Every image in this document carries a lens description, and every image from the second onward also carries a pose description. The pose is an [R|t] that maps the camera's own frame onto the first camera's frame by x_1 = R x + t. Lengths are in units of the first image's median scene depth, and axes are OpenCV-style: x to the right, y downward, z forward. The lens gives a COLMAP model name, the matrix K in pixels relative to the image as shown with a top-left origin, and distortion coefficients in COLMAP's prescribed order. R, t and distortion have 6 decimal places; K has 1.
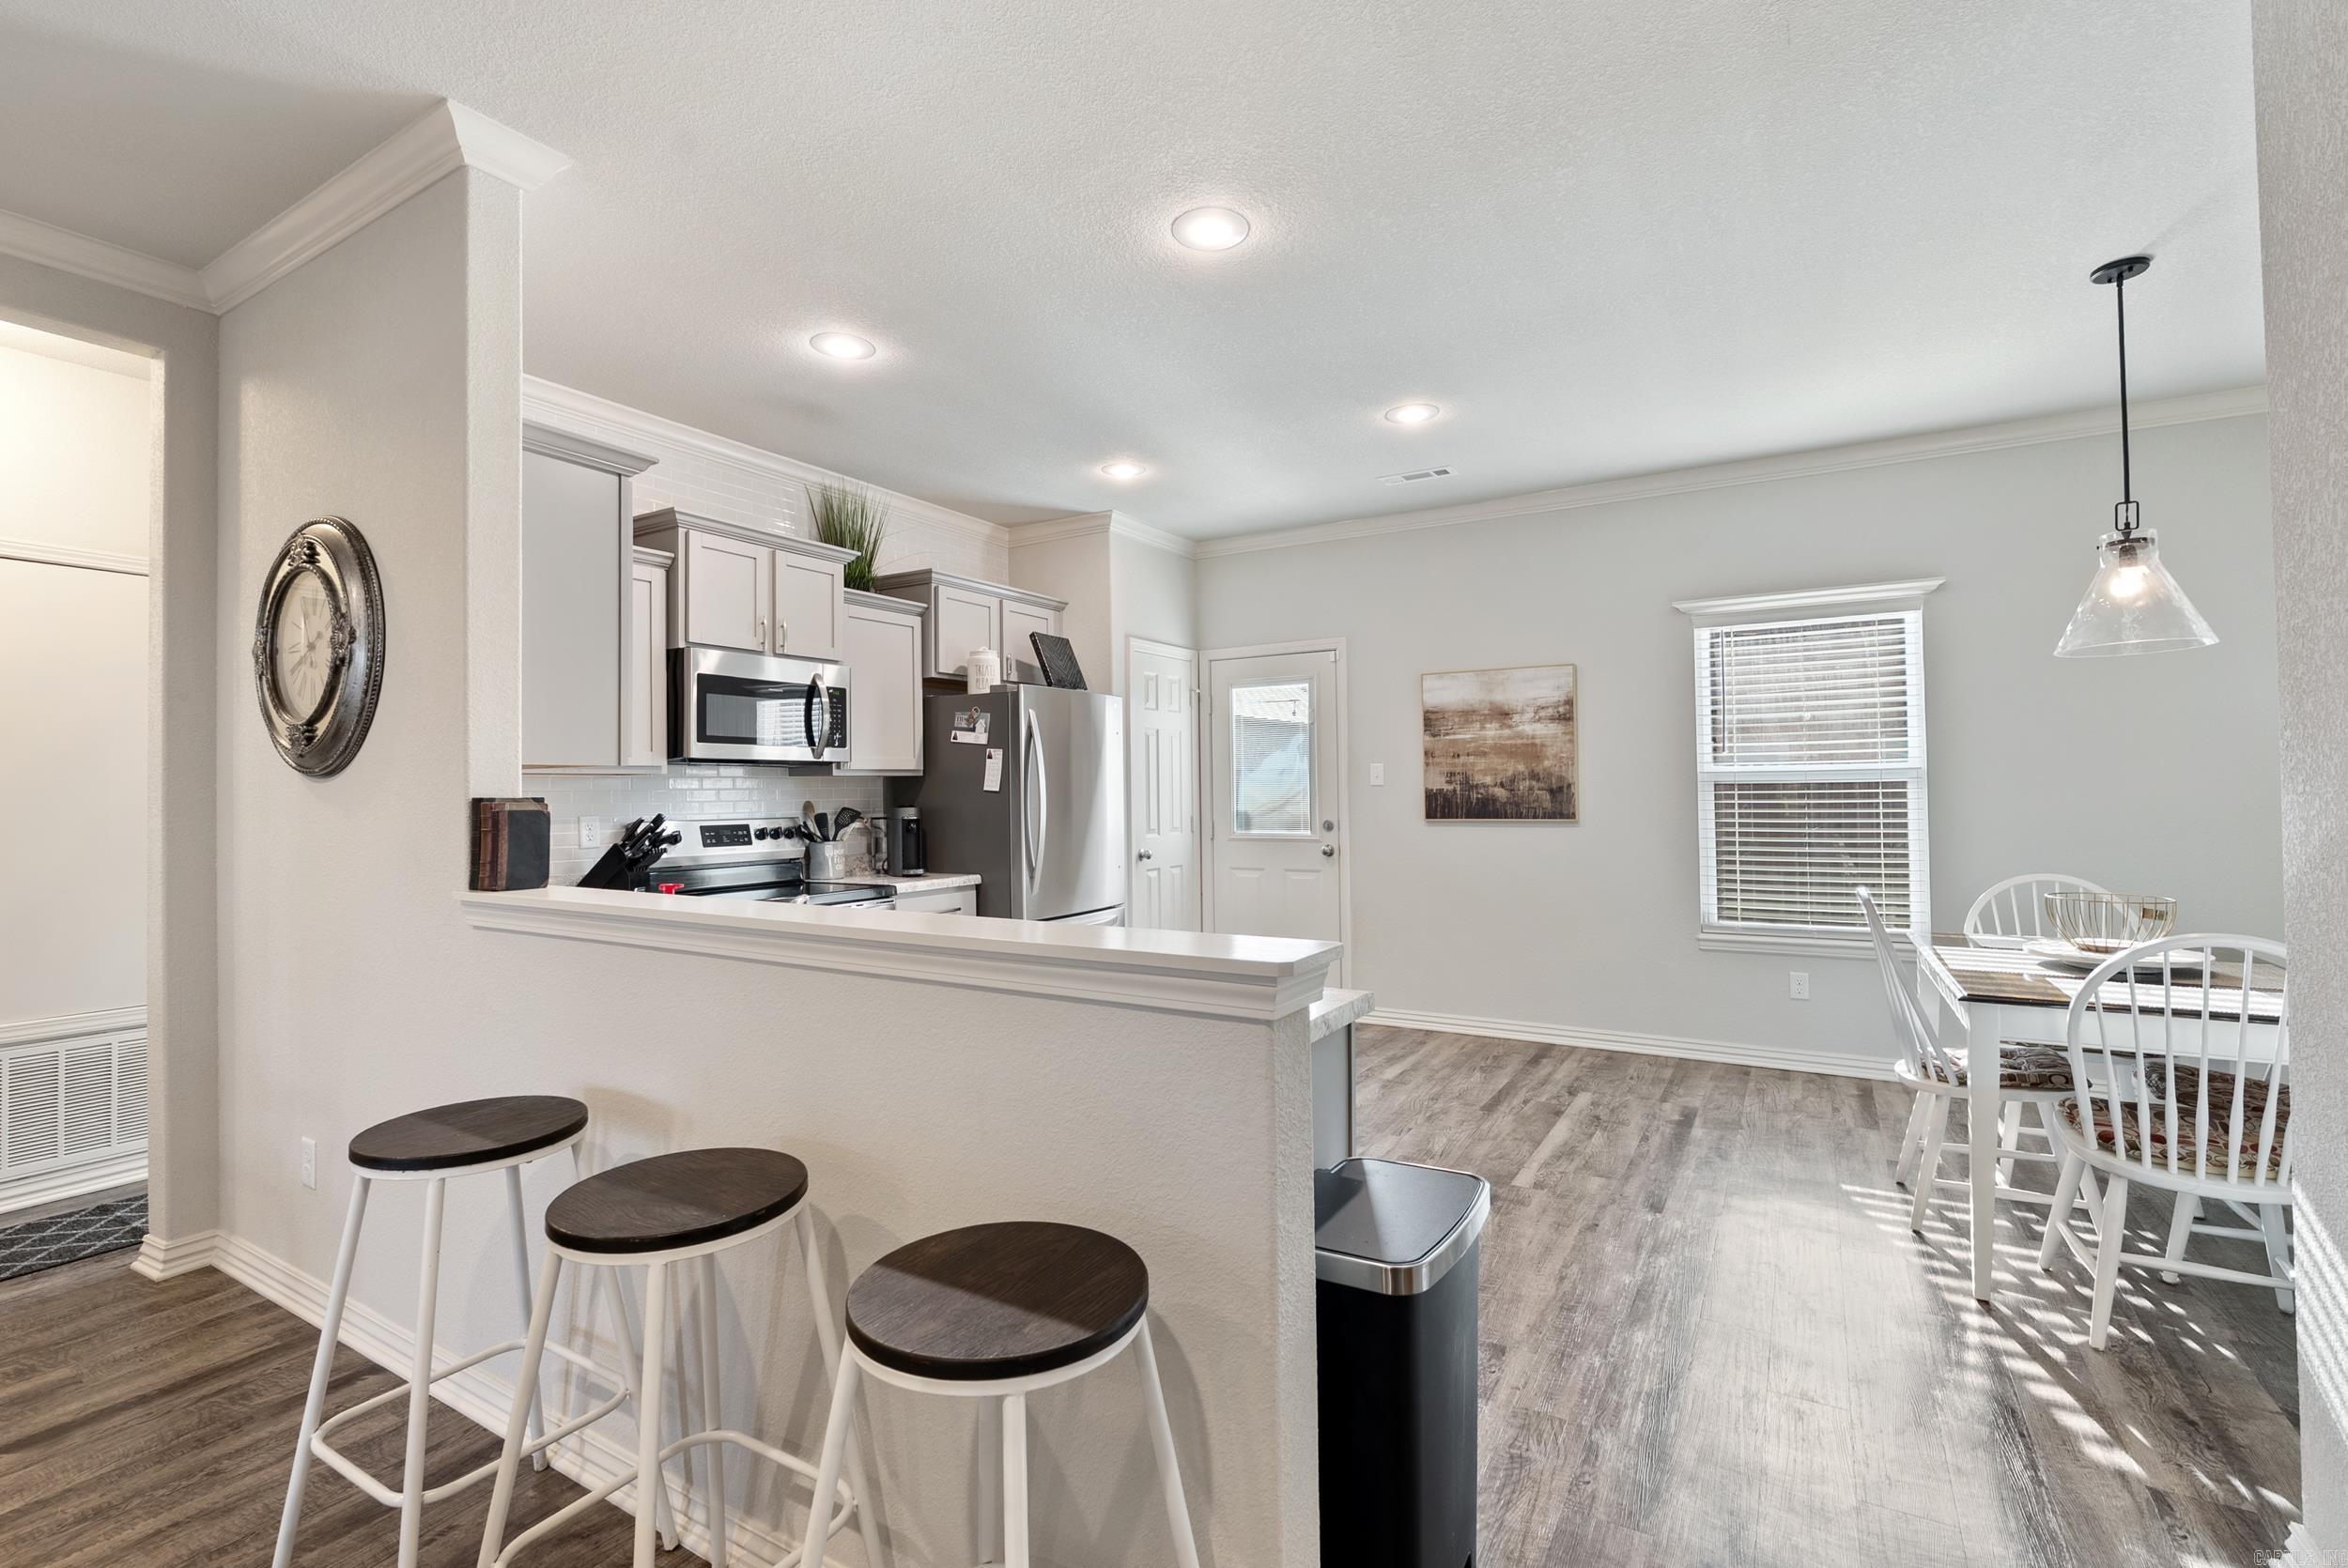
lens RADIAL K [[1052.5, 0, 1181.5], [0, 1052.5, 777.7], [0, 0, 1]] dist [-0.002461, -0.000061]
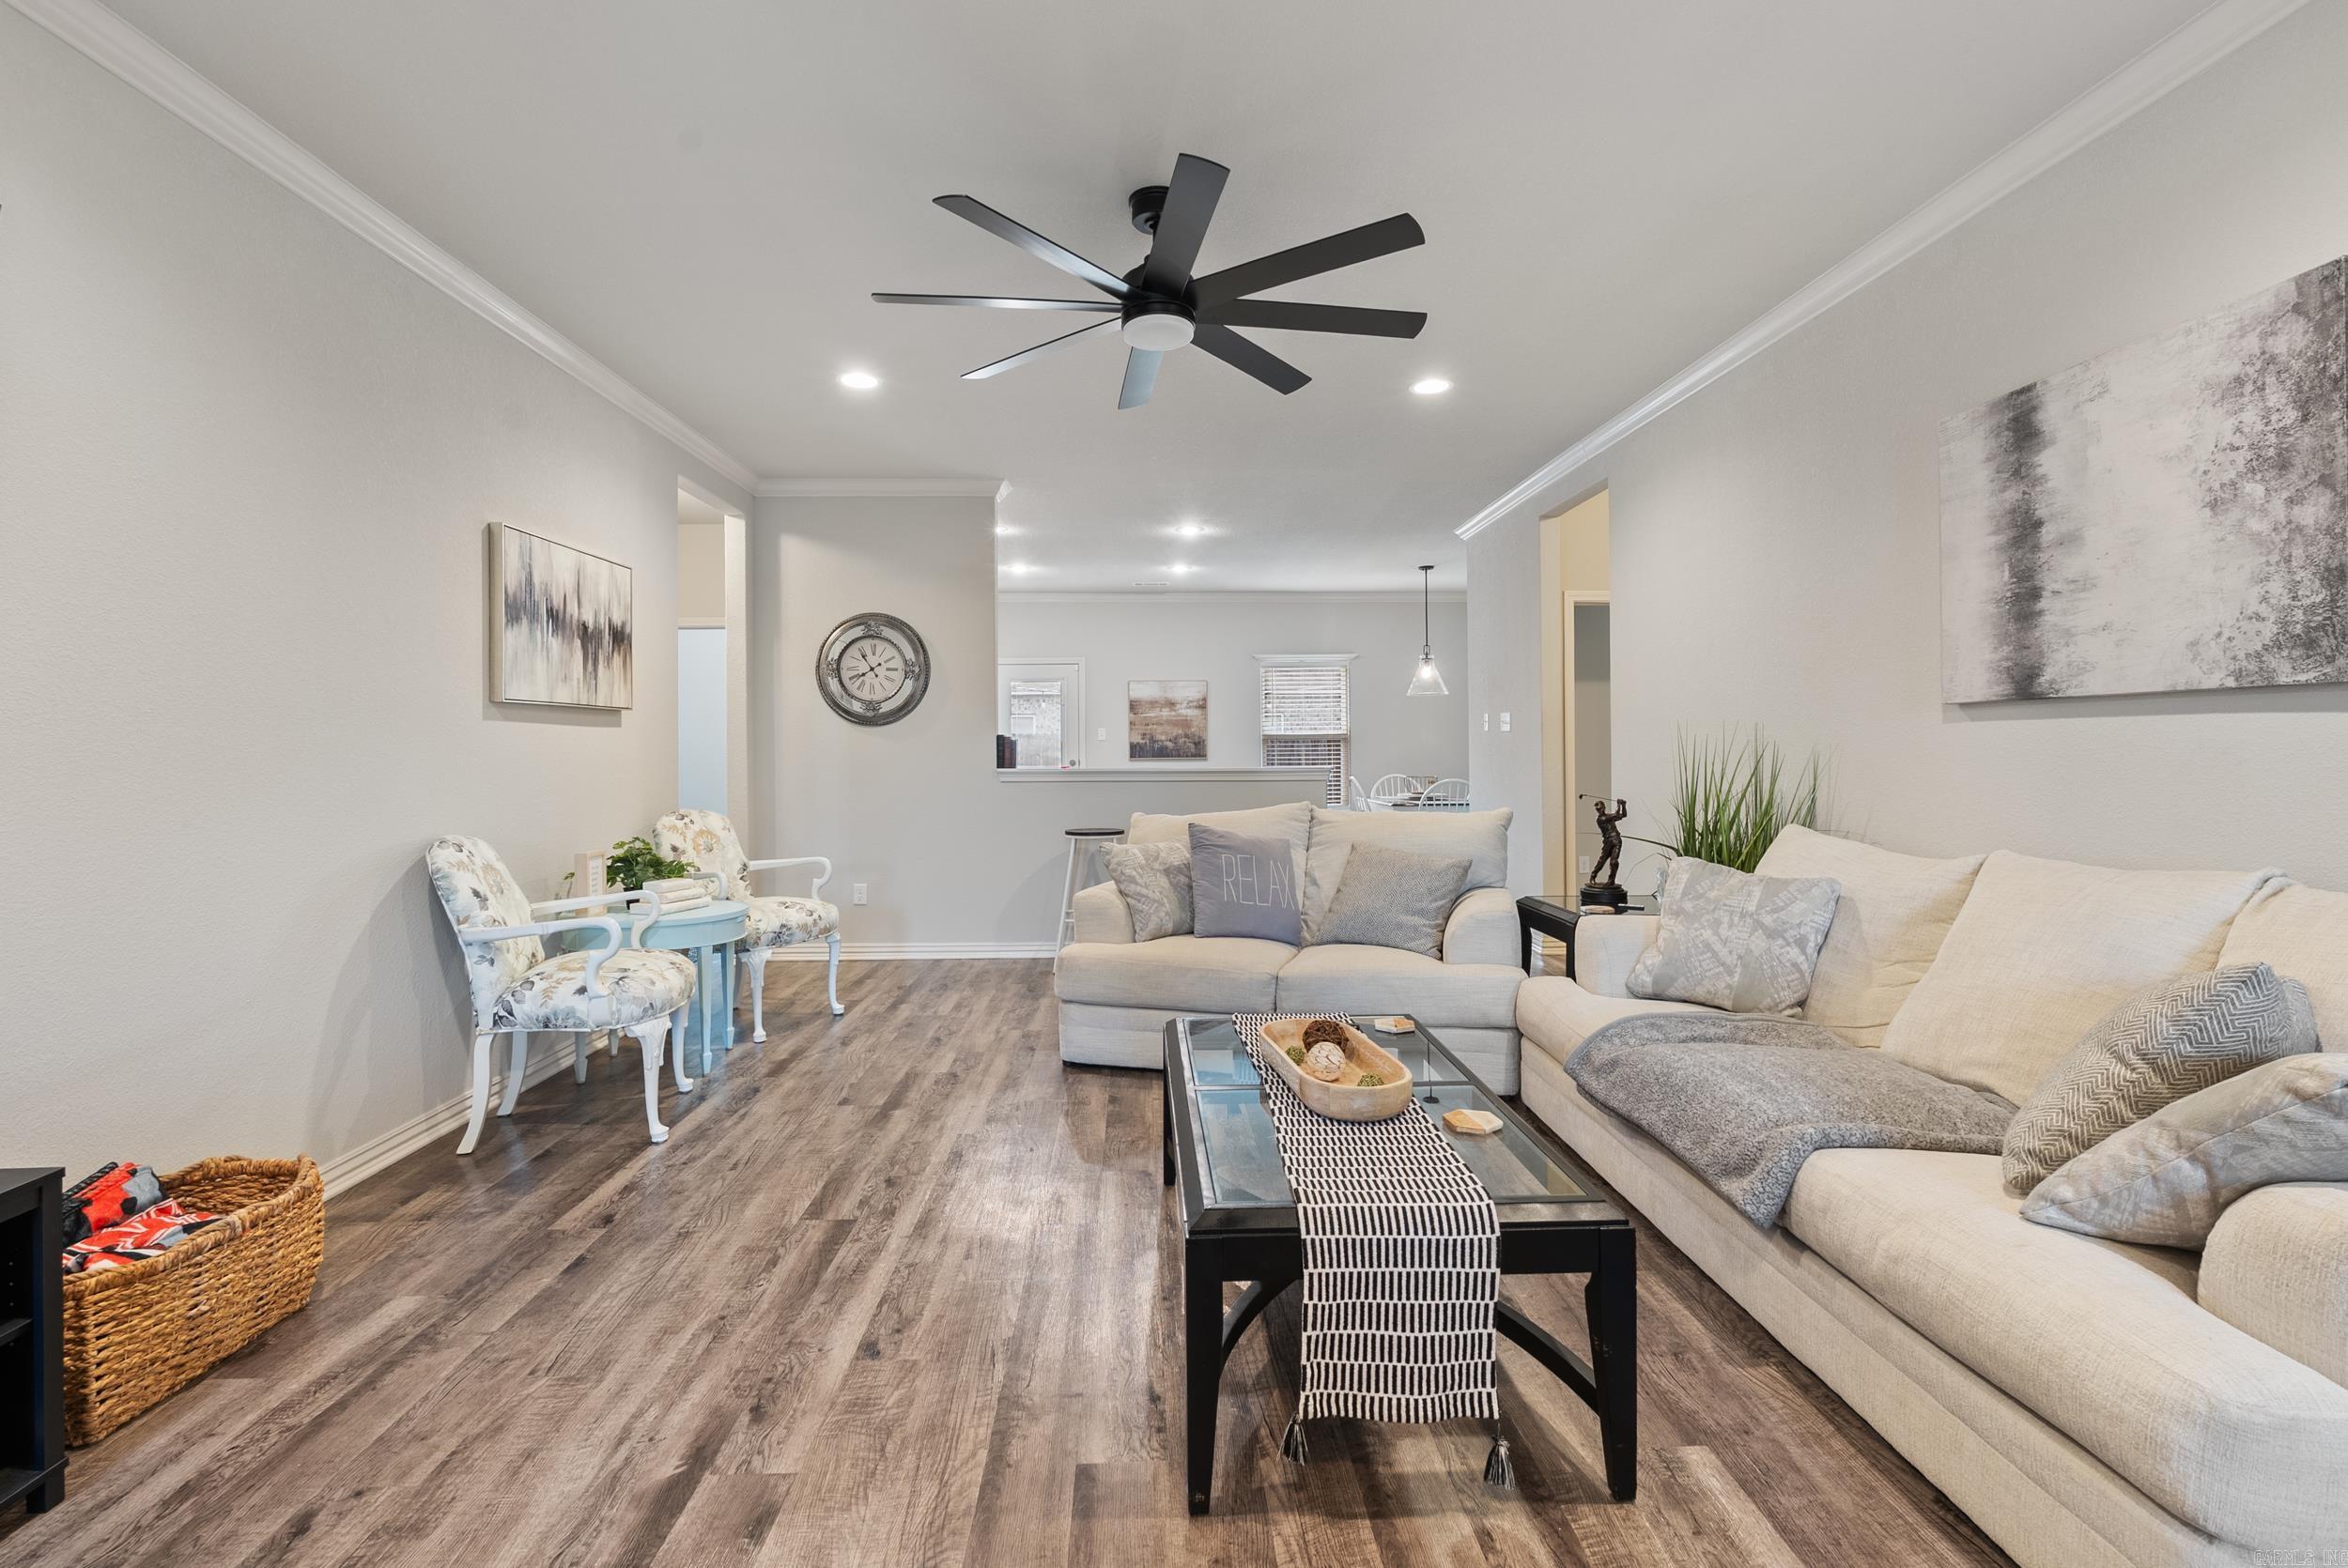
lens RADIAL K [[1052.5, 0, 1170.0], [0, 1052.5, 769.2], [0, 0, 1]] dist [-0.002461, -0.000061]
pose [[0.843183, -0.002151, 0.537623, -0.738247], [-0.009800, 0.999764, 0.019371, 0.022359], [-0.537538, -0.021602, 0.842963, -0.634765]]
